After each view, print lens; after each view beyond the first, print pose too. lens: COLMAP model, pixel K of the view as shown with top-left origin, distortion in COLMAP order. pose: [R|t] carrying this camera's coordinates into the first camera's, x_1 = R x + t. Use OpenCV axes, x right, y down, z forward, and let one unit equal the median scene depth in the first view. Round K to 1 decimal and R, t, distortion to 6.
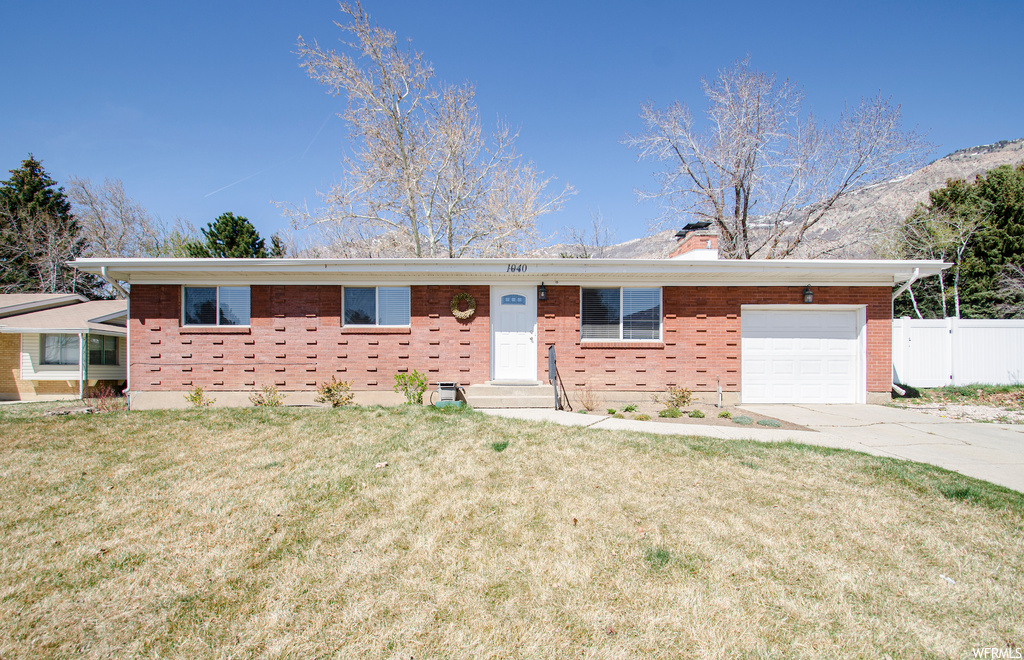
lens RADIAL K [[538.4, 0, 512.0], [0, 538.4, 370.8], [0, 0, 1]] dist [0.003165, -0.000164]
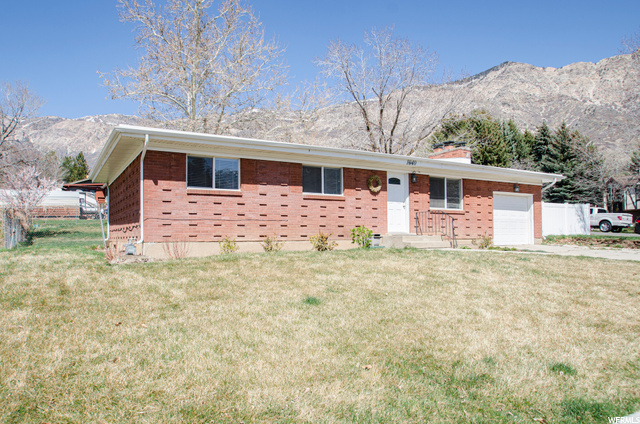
lens RADIAL K [[439.3, 0, 320.0], [0, 439.3, 212.0], [0, 0, 1]] dist [-0.035451, 0.000626]
pose [[0.867885, 0.022576, 0.496251, -0.825688], [-0.007467, 0.999447, -0.032408, 0.000035], [-0.496709, 0.024421, 0.867574, 0.009721]]
